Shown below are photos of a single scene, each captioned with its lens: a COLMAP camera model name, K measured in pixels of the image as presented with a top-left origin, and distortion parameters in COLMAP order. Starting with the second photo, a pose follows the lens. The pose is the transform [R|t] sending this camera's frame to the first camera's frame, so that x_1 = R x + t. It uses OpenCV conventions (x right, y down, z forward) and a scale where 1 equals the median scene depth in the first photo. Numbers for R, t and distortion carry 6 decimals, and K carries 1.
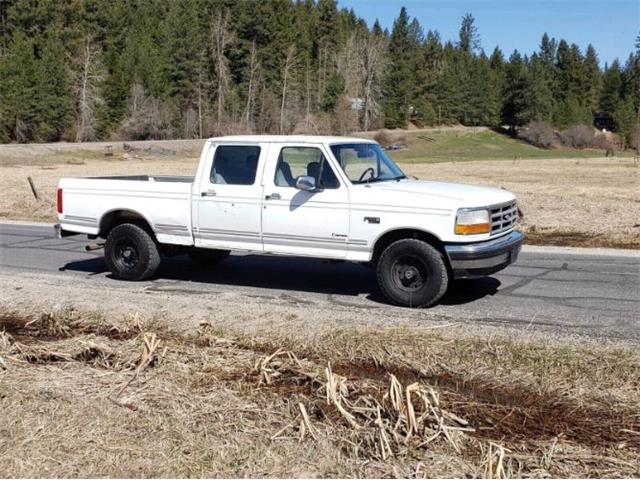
lens RADIAL K [[789.2, 0, 317.2], [0, 789.2, 239.0], [0, 0, 1]] dist [0.189484, -0.572849]
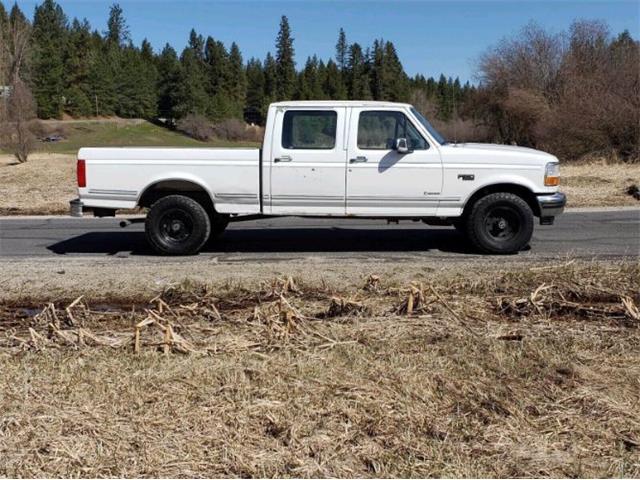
lens RADIAL K [[789.2, 0, 317.2], [0, 789.2, 239.0], [0, 0, 1]] dist [0.189484, -0.572849]
pose [[0.903388, -0.057659, 0.424930, -0.467806], [0.054321, 0.998324, 0.019977, 0.021935], [-0.425369, 0.005036, 0.905006, 0.083960]]
